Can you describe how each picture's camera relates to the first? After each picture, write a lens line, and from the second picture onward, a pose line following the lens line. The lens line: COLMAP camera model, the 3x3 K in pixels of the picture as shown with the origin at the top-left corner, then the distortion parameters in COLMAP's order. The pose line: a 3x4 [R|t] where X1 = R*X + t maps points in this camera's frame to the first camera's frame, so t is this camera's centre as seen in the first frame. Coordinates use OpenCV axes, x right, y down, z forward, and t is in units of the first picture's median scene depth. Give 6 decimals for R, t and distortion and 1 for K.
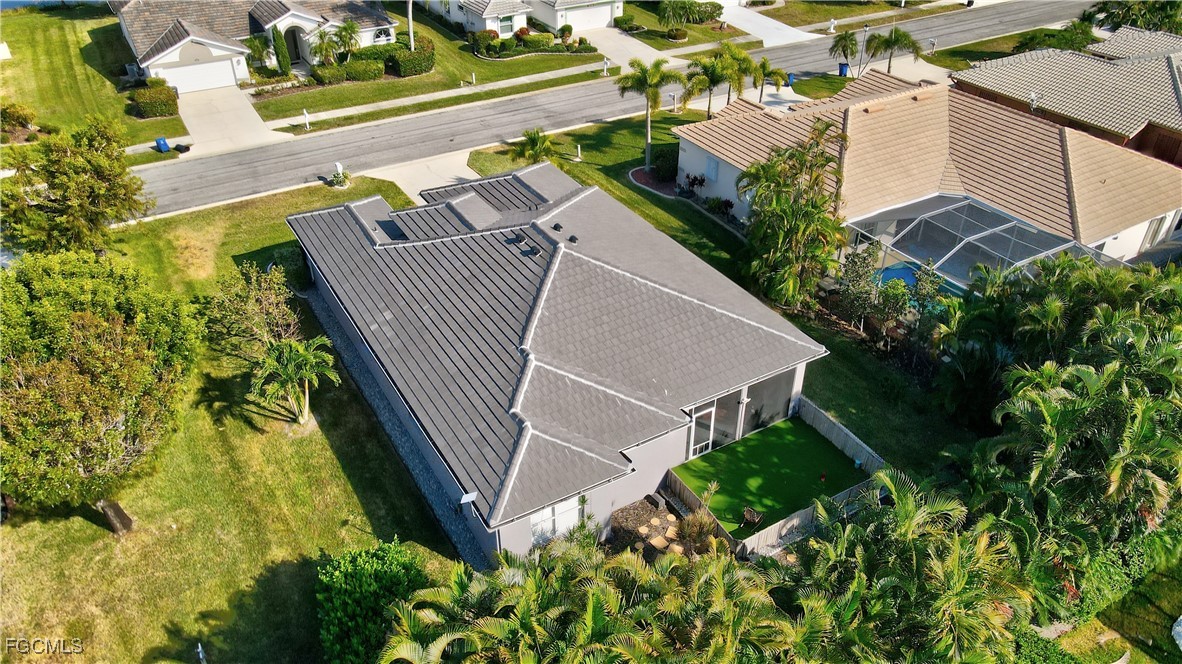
lens RADIAL K [[867.3, 0, 594.7], [0, 867.3, 331.1], [0, 0, 1]] dist [0.014680, 0.004079]
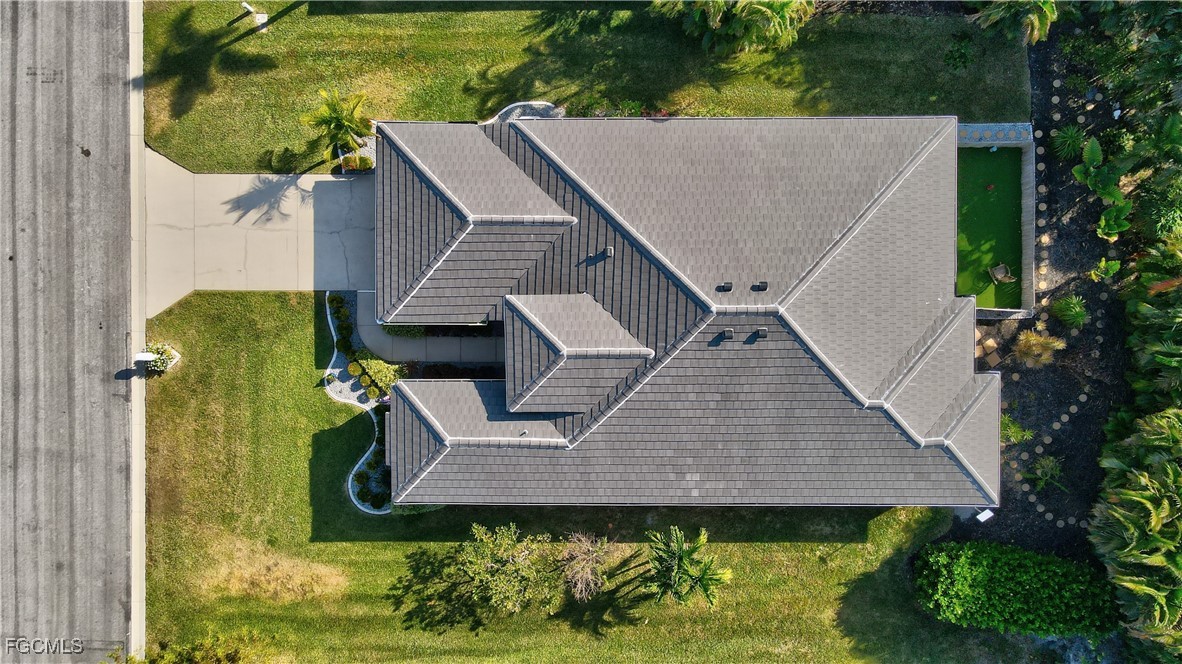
lens RADIAL K [[867.3, 0, 593.6], [0, 867.3, 323.4], [0, 0, 1]] dist [0.014680, 0.004079]
pose [[0.511226, -0.859427, -0.005662, -0.148870], [0.490714, 0.286478, 0.822879, -0.961720], [-0.705583, -0.423456, 0.568188, 0.628312]]
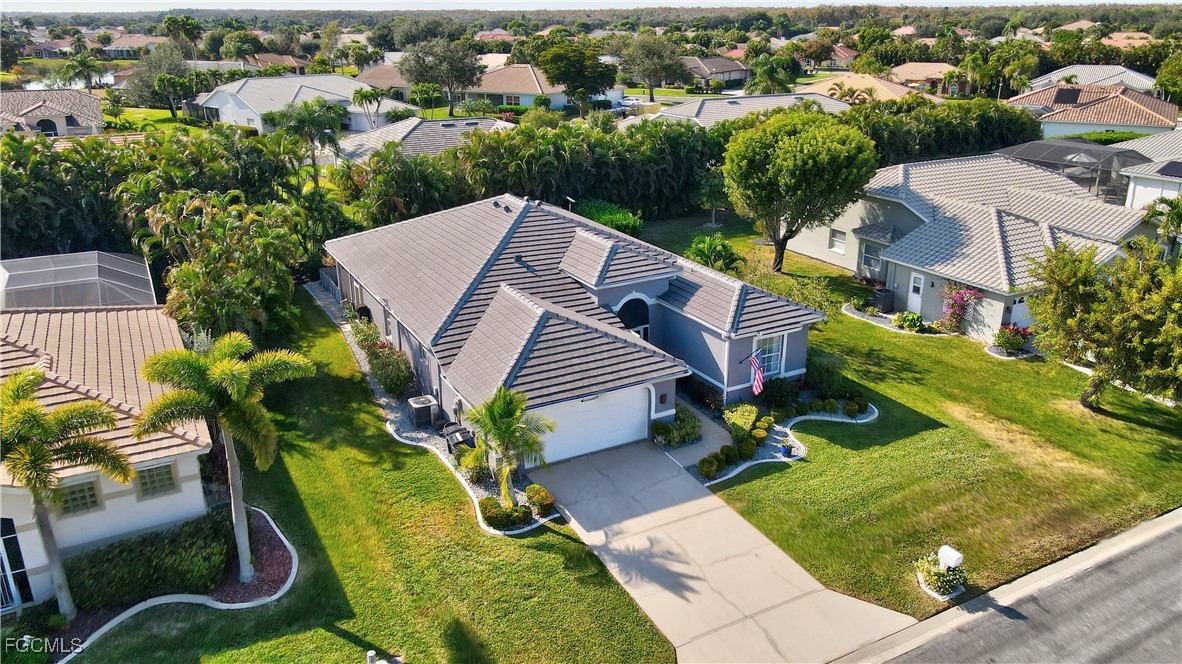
lens RADIAL K [[867.3, 0, 596.2], [0, 867.3, 327.1], [0, 0, 1]] dist [0.014680, 0.004079]
pose [[-0.999450, 0.005022, 0.032767, -0.216702], [0.029470, 0.587214, 0.808895, -1.020725], [-0.015179, 0.809416, -0.587040, 1.927310]]
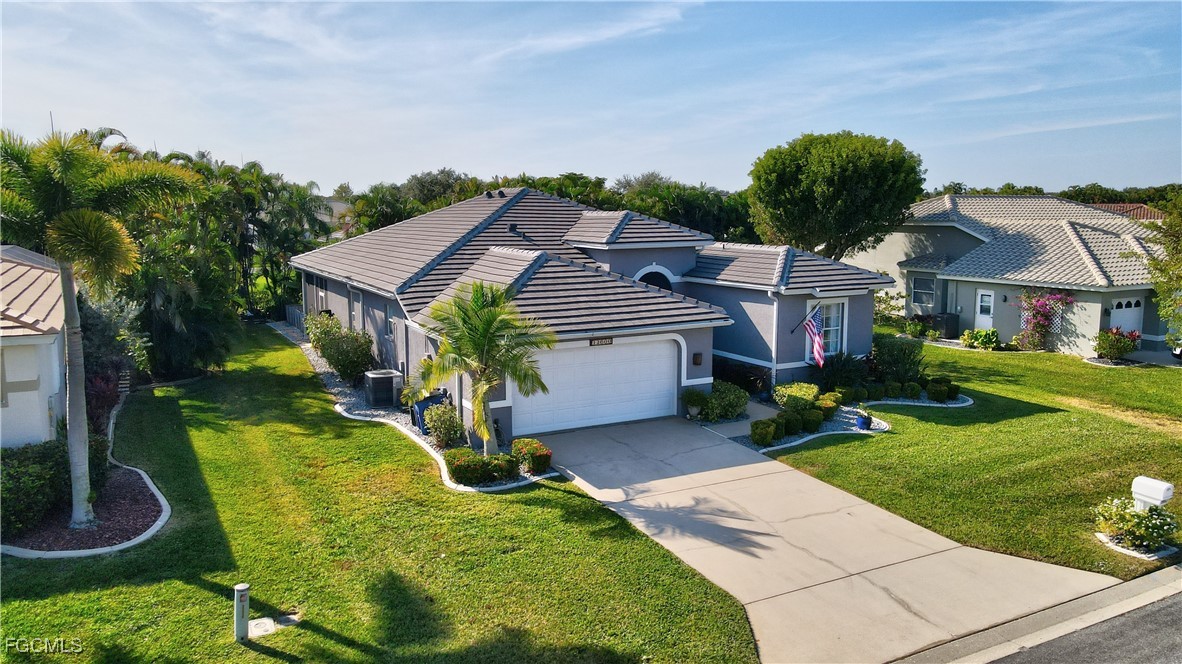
lens RADIAL K [[867.3, 0, 595.8], [0, 867.3, 327.2], [0, 0, 1]] dist [0.014680, 0.004079]
pose [[-0.999284, 0.010980, 0.036204, -0.200538], [0.032448, 0.740830, 0.670909, -0.710051], [-0.019455, 0.671603, -0.740656, 1.951727]]
